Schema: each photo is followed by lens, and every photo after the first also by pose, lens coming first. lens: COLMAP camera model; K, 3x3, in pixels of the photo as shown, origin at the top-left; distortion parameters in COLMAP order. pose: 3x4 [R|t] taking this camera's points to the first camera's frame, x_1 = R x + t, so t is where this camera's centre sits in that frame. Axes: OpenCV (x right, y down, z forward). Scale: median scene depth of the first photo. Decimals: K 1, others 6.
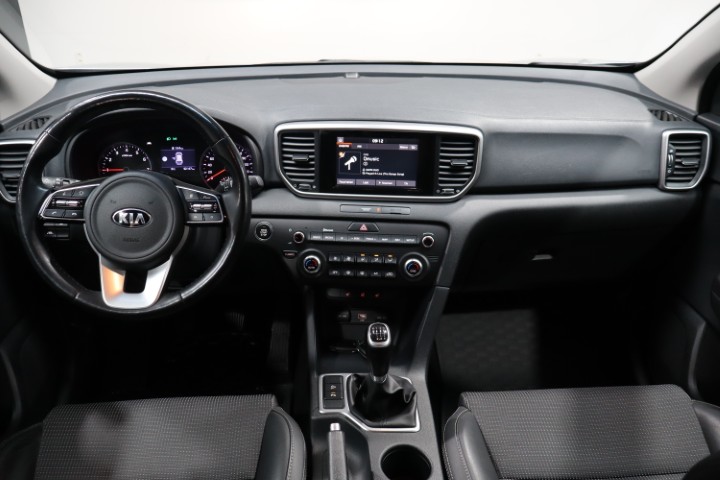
lens RADIAL K [[611.3, 0, 360.0], [0, 611.3, 240.0], [0, 0, 1]] dist [0.006808, 0.004292]
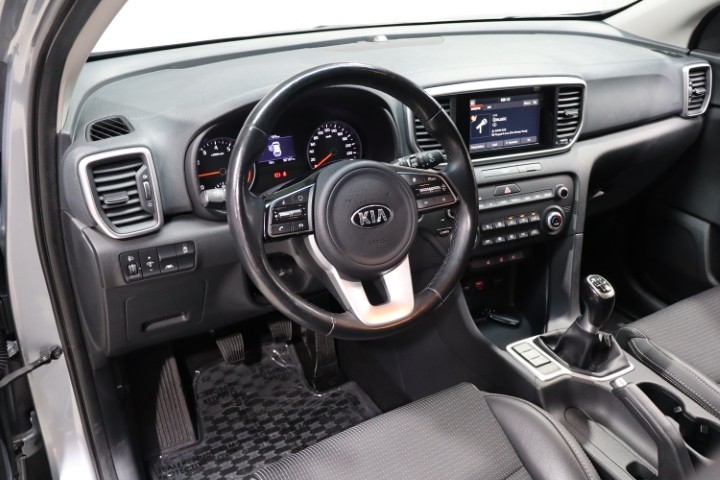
lens RADIAL K [[626.6, 0, 360.0], [0, 626.6, 240.0], [0, 0, 1]] dist [-0.006154, -0.002760]
pose [[0.891177, -0.197705, 0.408310, -0.620740], [0.183088, 0.980230, 0.075023, -0.059648], [-0.415070, 0.007898, 0.909755, 0.190011]]
